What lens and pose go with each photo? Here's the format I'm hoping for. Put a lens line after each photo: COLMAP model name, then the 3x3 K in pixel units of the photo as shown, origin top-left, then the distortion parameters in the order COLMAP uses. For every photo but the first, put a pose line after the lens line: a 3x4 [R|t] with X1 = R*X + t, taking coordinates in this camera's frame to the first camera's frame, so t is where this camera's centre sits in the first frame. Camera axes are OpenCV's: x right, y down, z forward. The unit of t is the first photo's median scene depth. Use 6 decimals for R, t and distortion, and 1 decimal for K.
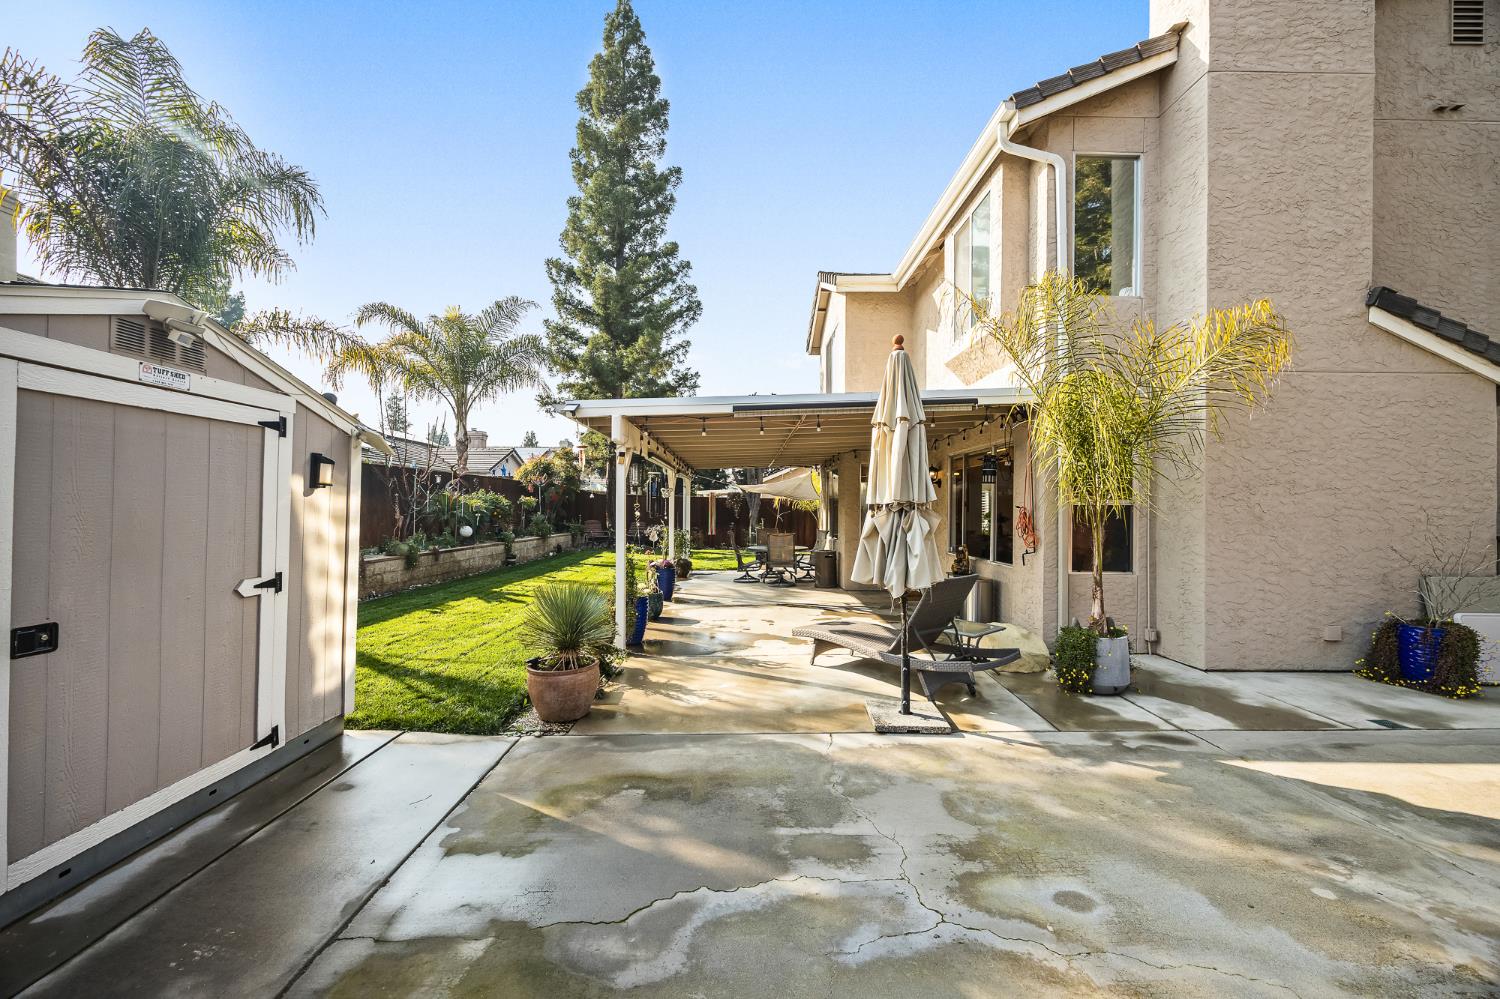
lens RADIAL K [[581.3, 0, 749.3], [0, 581.3, 502.3], [0, 0, 1]] dist [-0.001191, -0.000222]
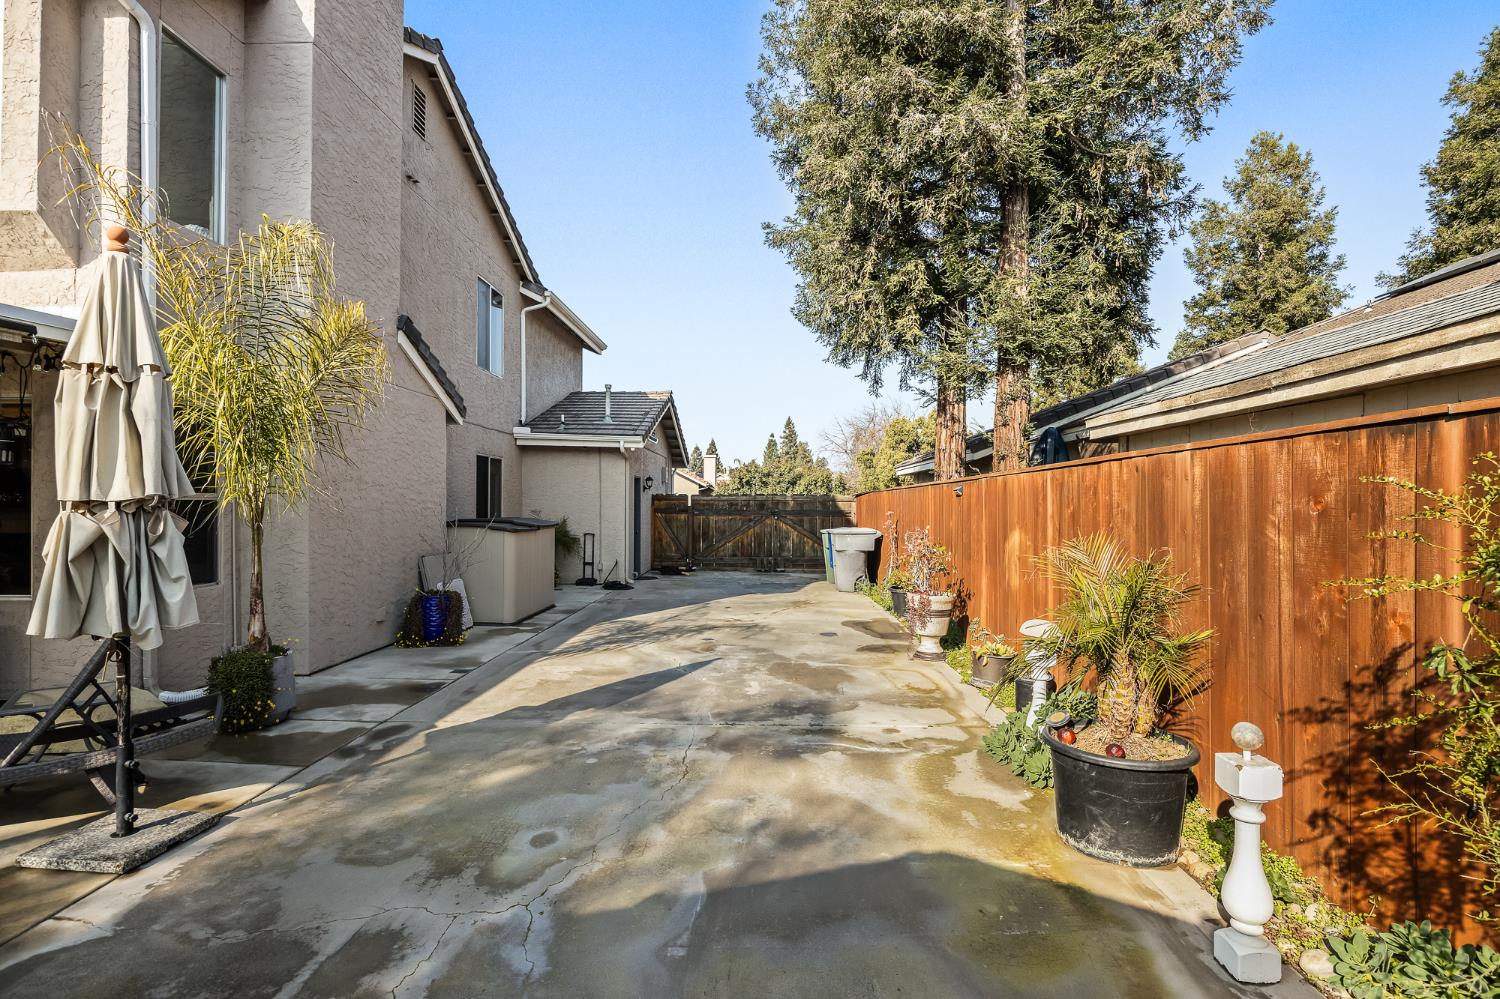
lens RADIAL K [[774.8, 0, 752.6], [0, 774.8, 500.6], [0, 0, 1]] dist [-0.000160, -0.001267]
pose [[0.009251, -0.003251, 0.999952, -0.555501], [-0.007705, 0.999965, 0.003323, -0.005089], [-0.999928, -0.007735, 0.009226, 0.313953]]
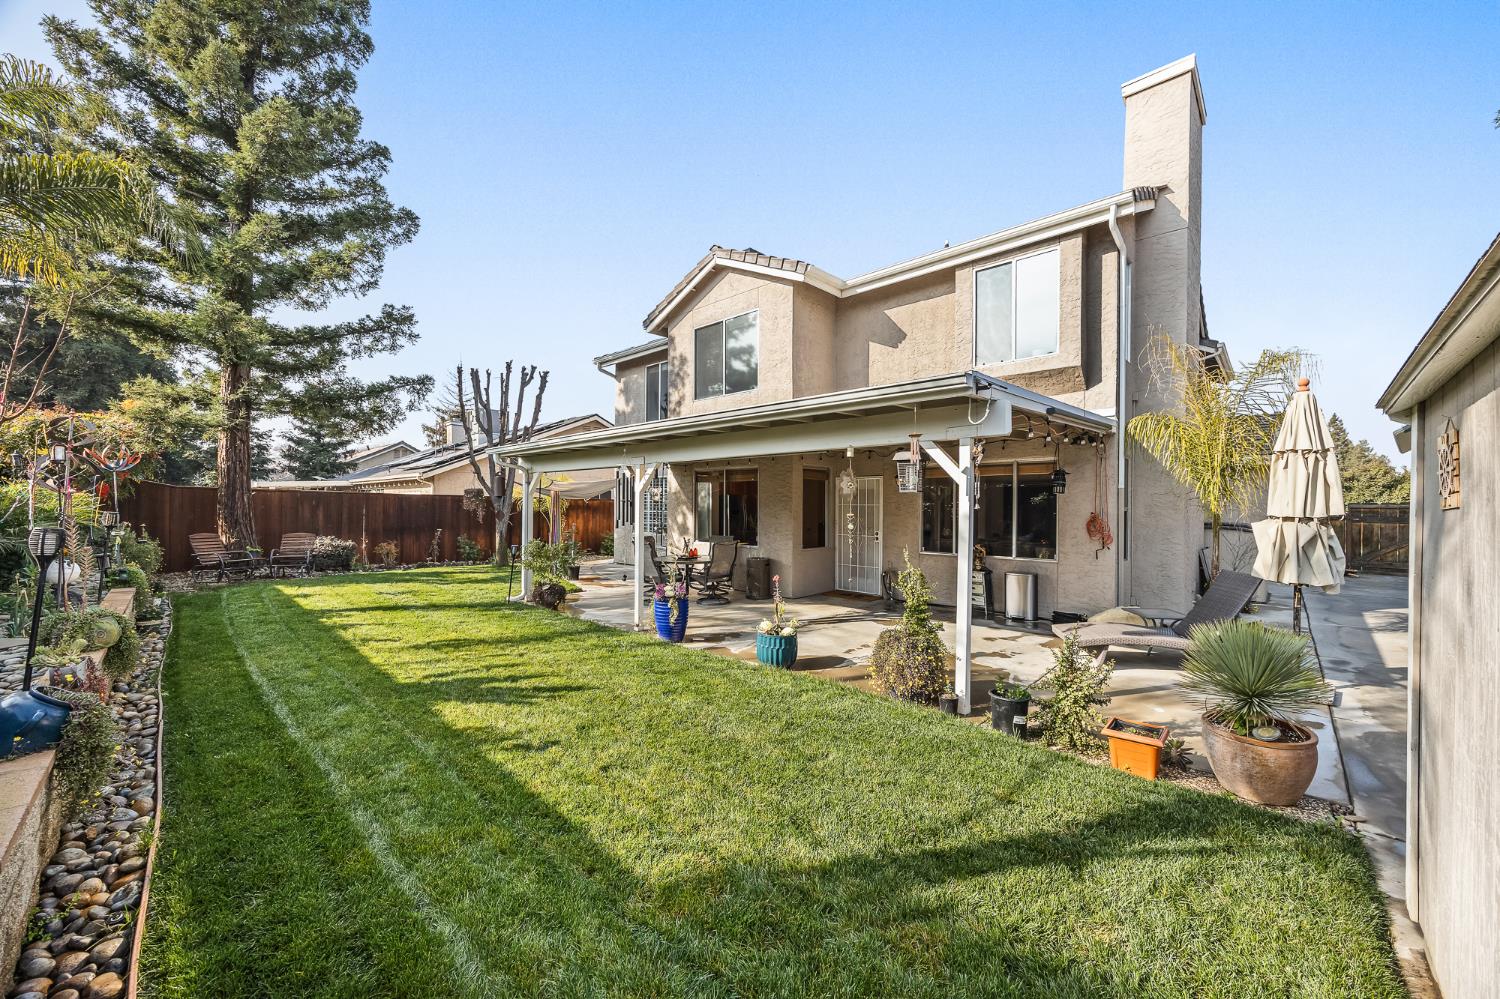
lens RADIAL K [[581.3, 0, 748.0], [0, 581.3, 500.6], [0, 0, 1]] dist [-0.001191, -0.000222]
pose [[0.684465, 0.001448, 0.729044, -1.432023], [-0.009412, 0.999932, 0.006851, -0.028439], [-0.728985, -0.011551, 0.684433, 1.007781]]
